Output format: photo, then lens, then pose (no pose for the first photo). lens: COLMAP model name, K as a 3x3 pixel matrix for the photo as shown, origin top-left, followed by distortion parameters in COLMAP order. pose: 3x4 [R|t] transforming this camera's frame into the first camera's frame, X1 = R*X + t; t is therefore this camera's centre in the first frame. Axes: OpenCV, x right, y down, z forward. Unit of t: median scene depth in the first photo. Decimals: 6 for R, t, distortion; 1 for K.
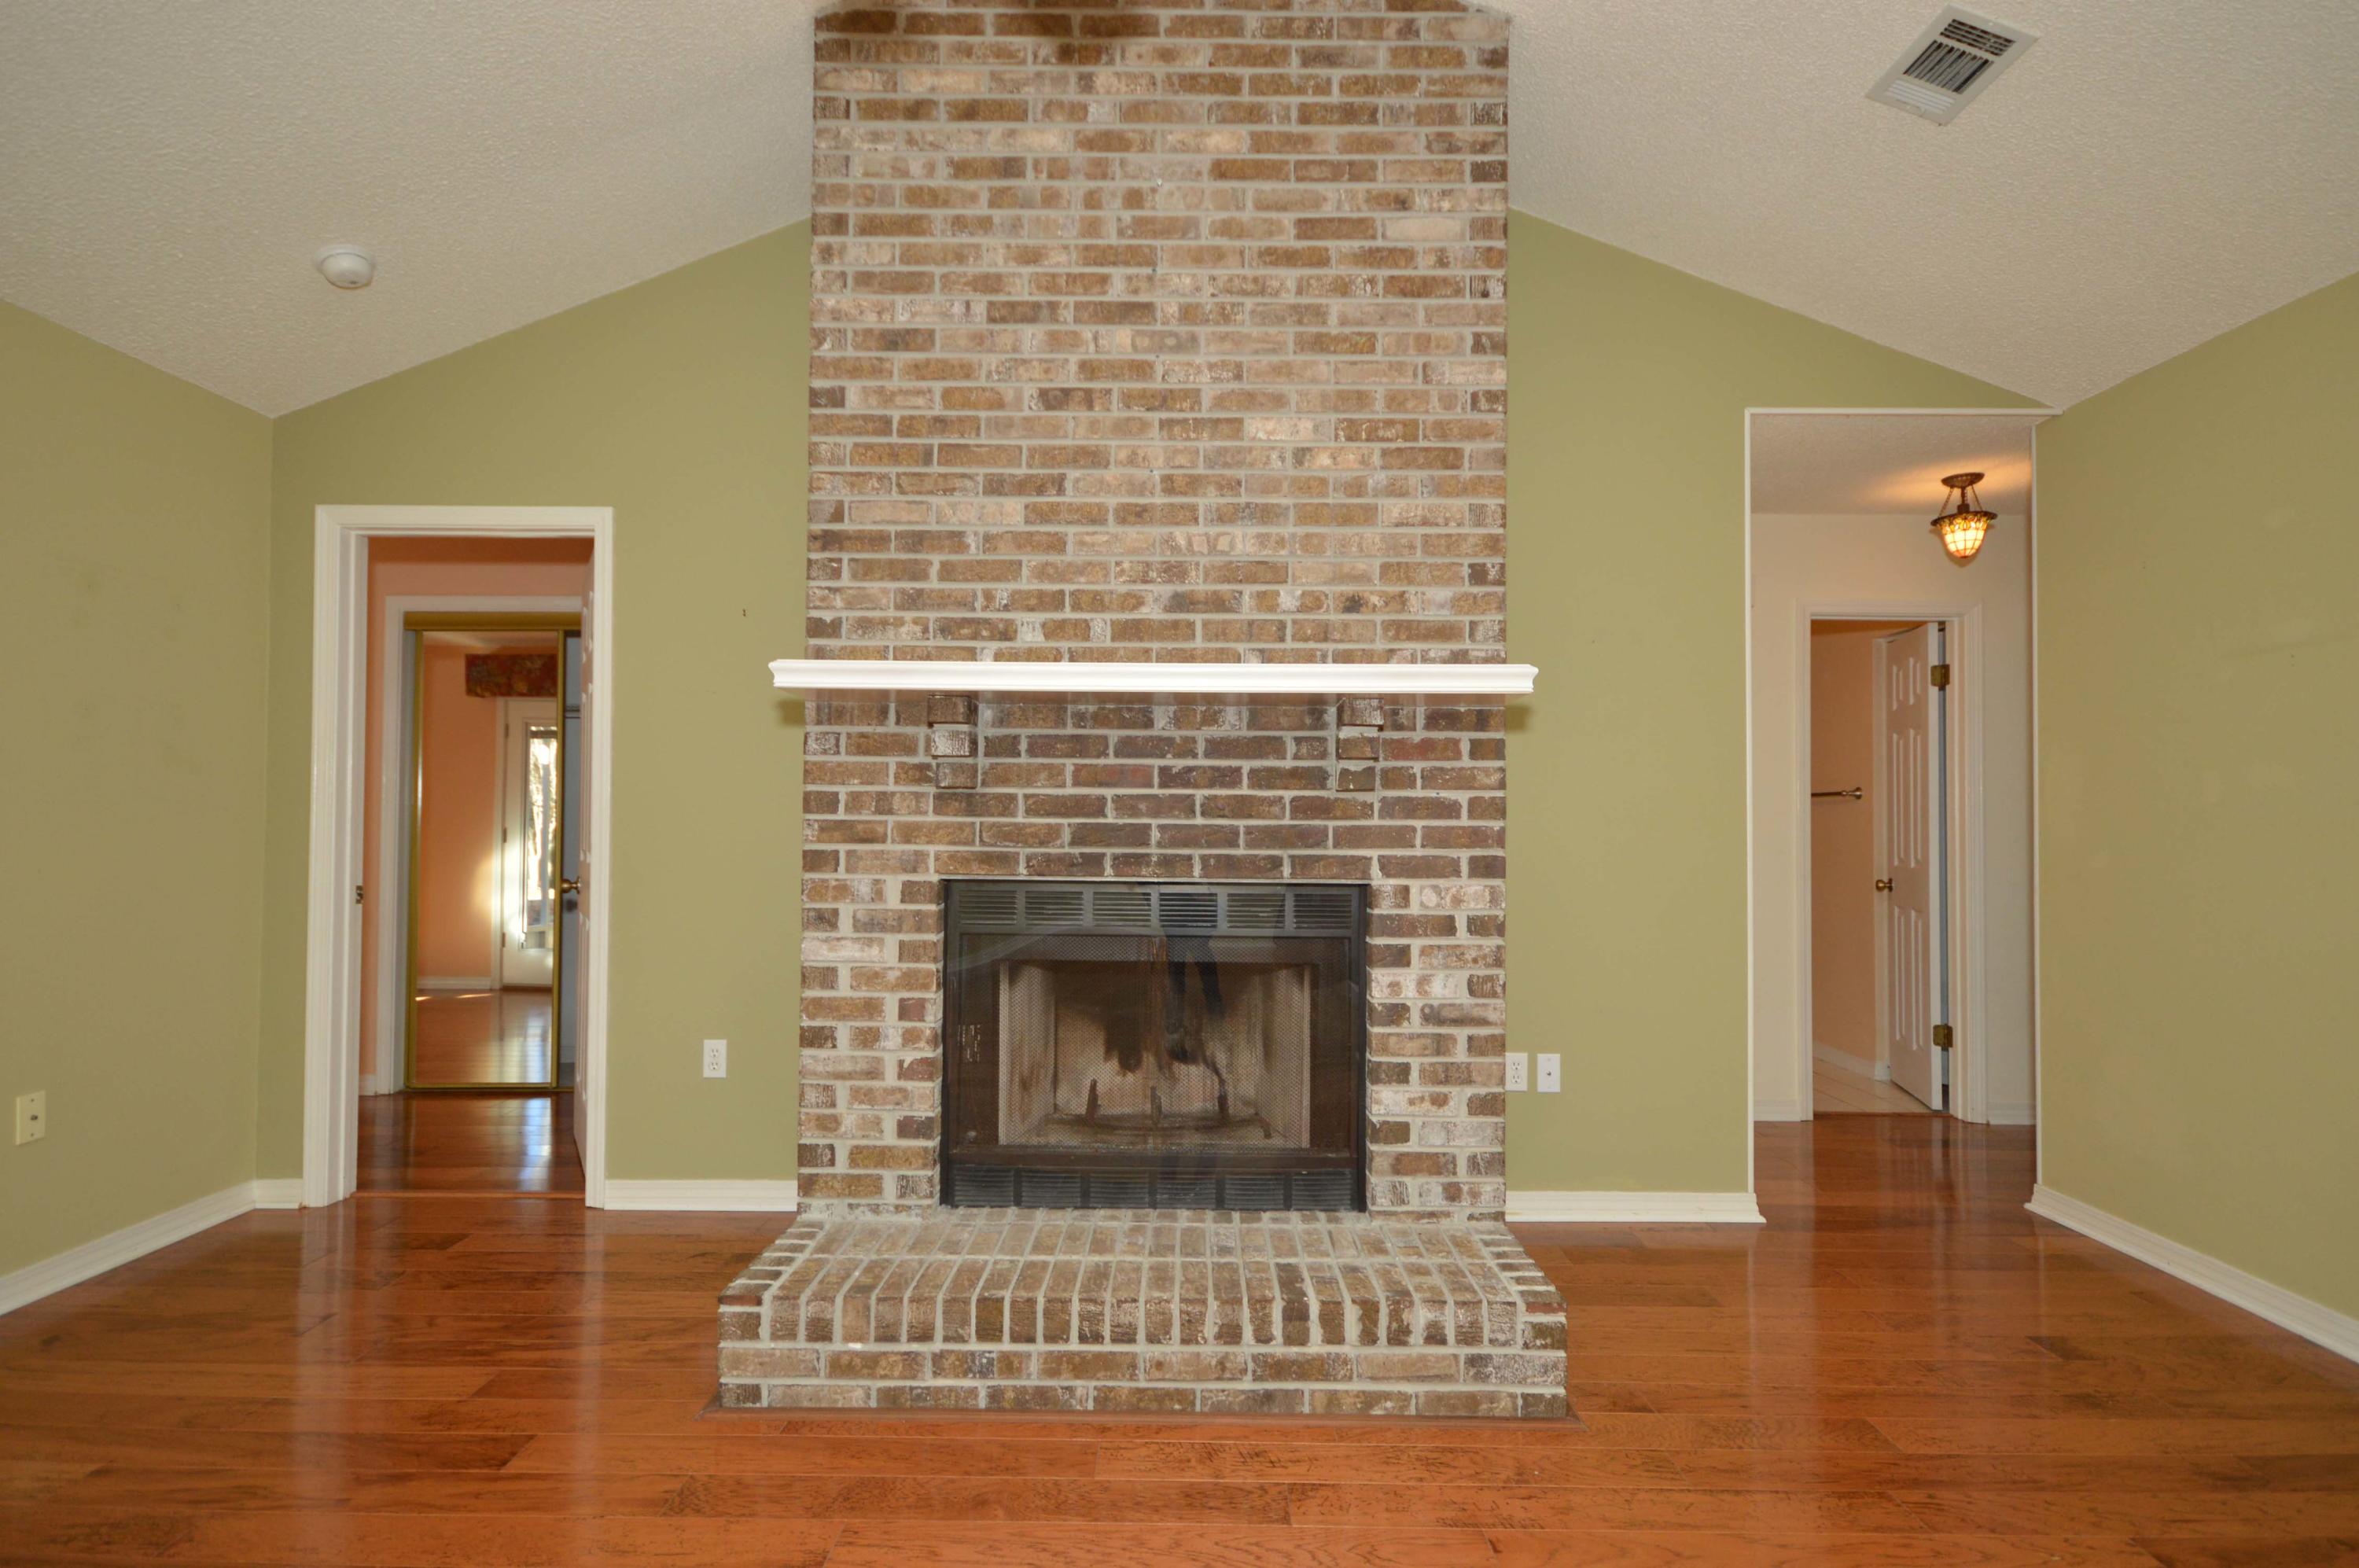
lens RADIAL K [[1186.6, 0, 1185.5], [0, 1186.6, 770.0], [0, 0, 1]] dist [0.008631, 0.000802]
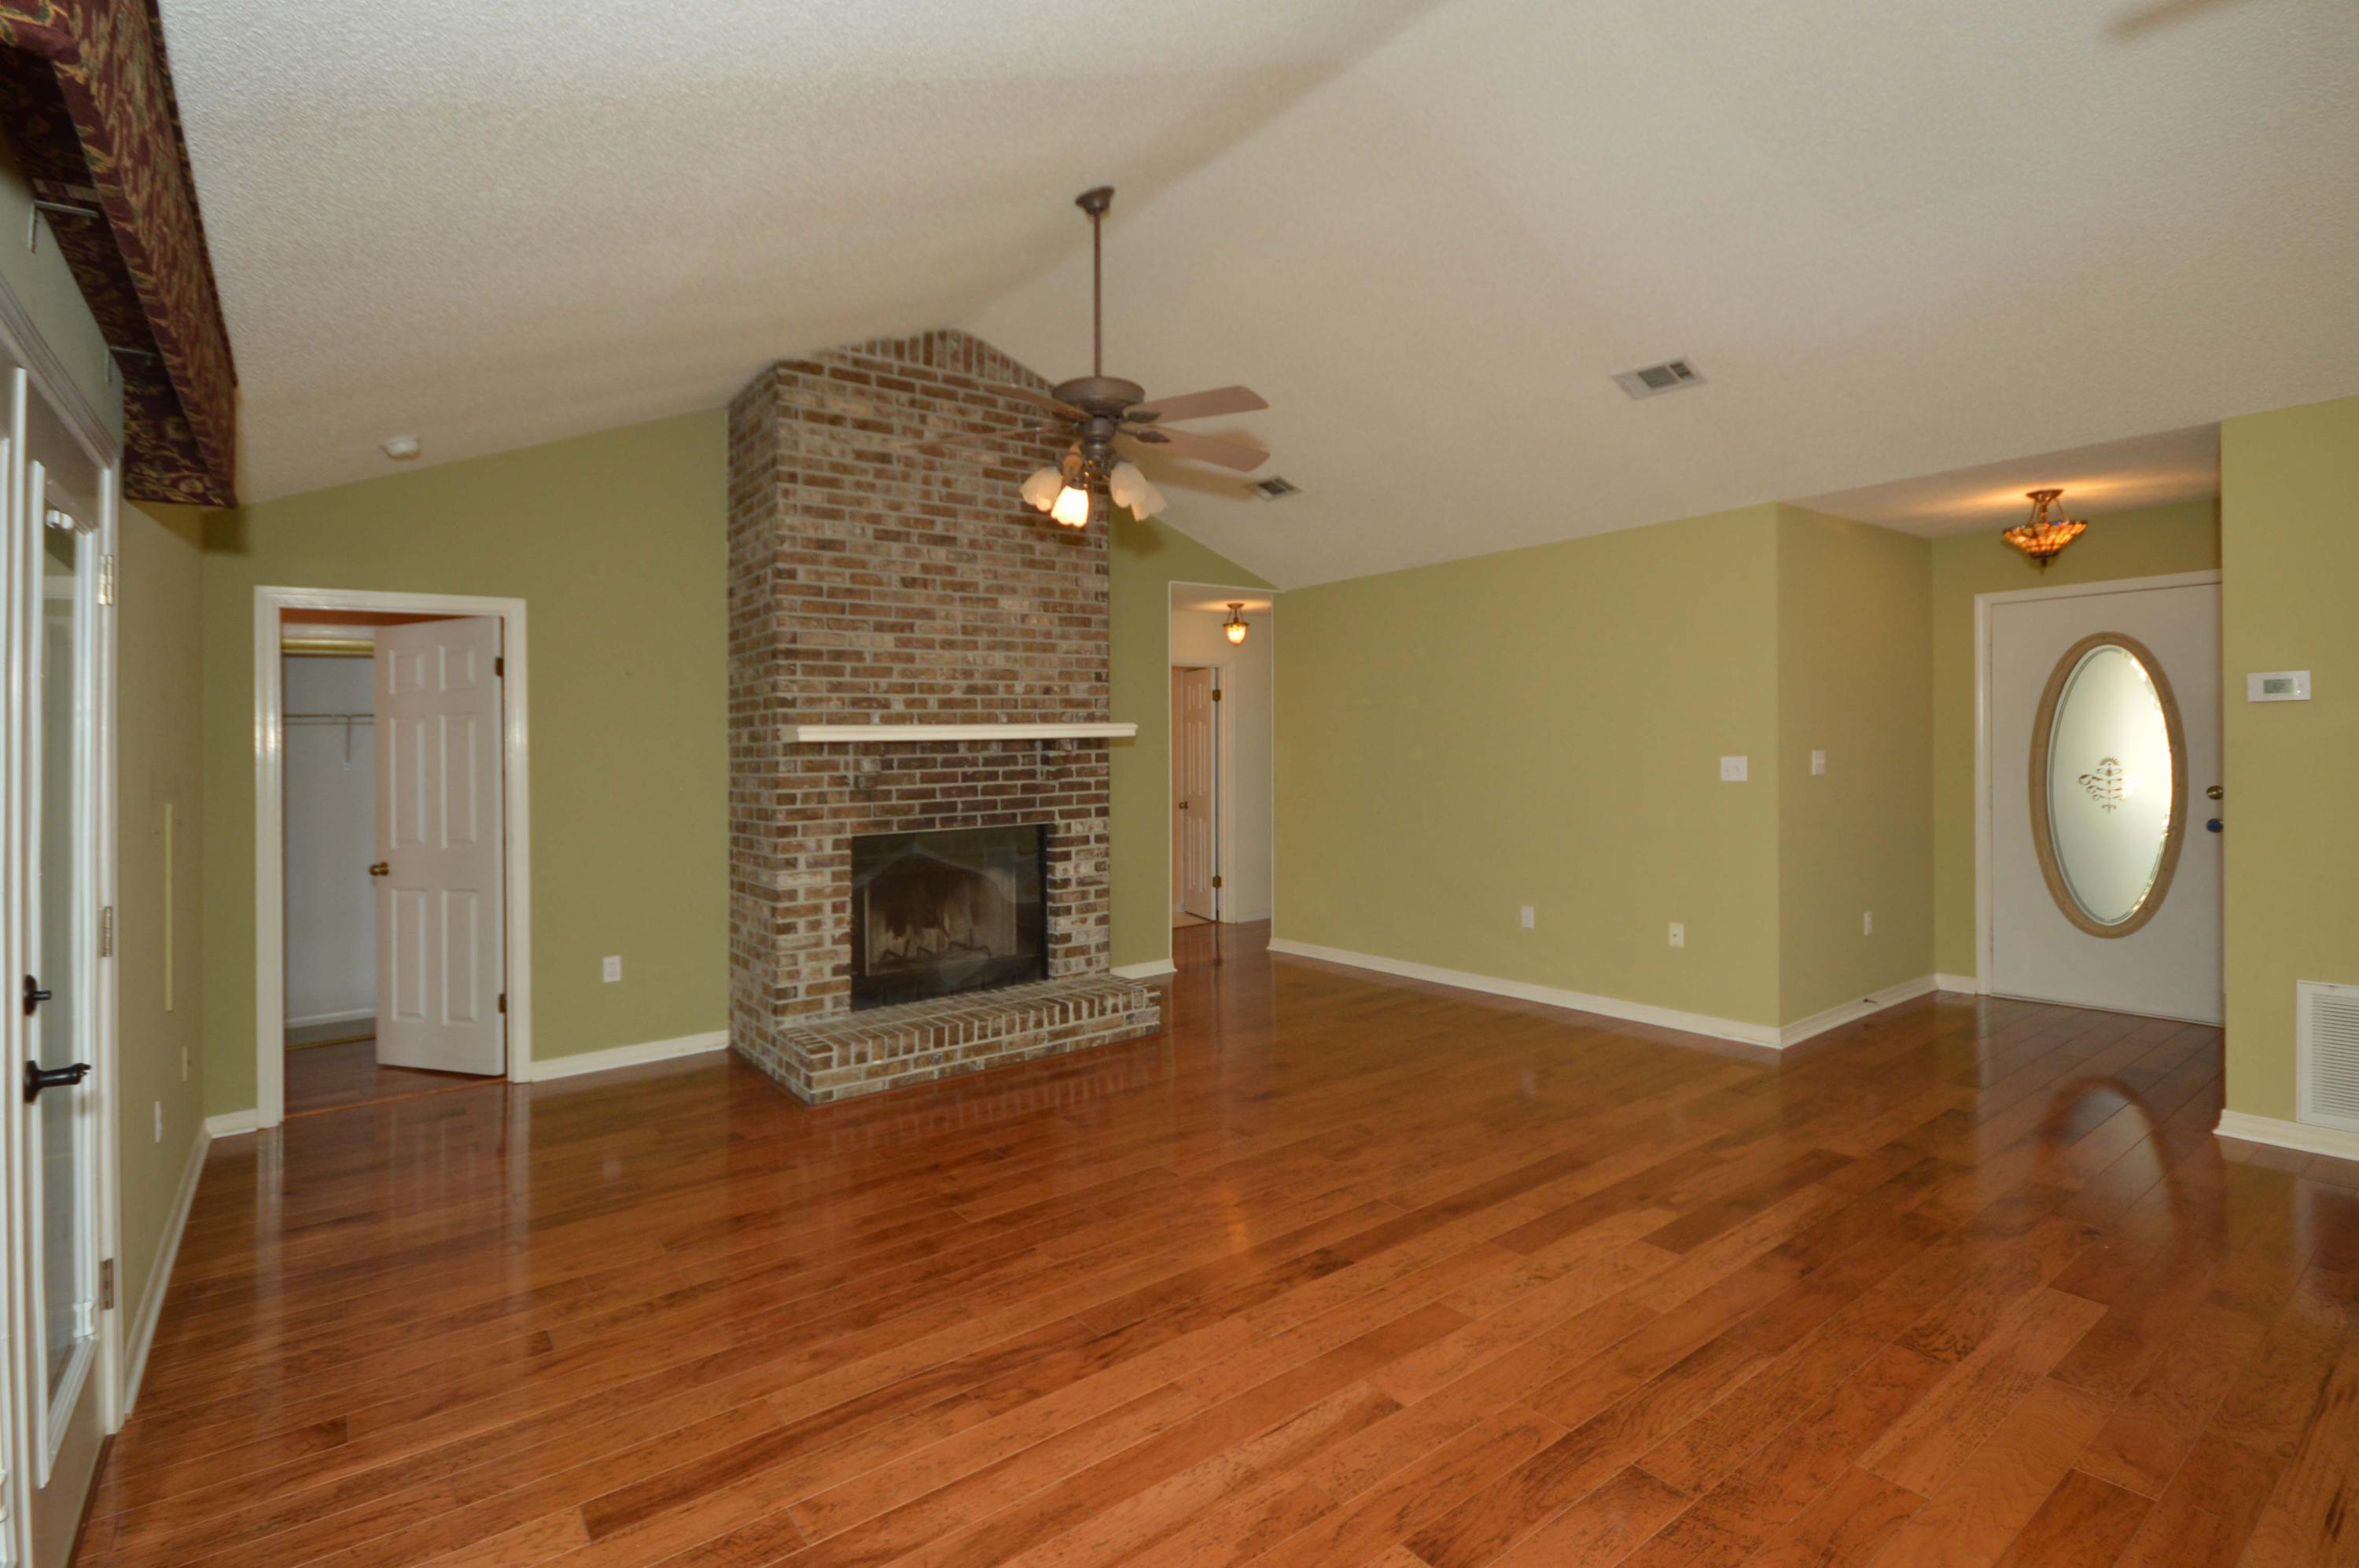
lens RADIAL K [[1097.7, 0, 1179.0], [0, 1097.7, 789.3], [0, 0, 1]] dist [0.006793, -0.002203]
pose [[0.807246, -0.050750, 0.588029, -0.816068], [0.007235, 0.997072, 0.076120, -0.111863], [-0.590171, -0.057193, 0.805250, -0.702119]]
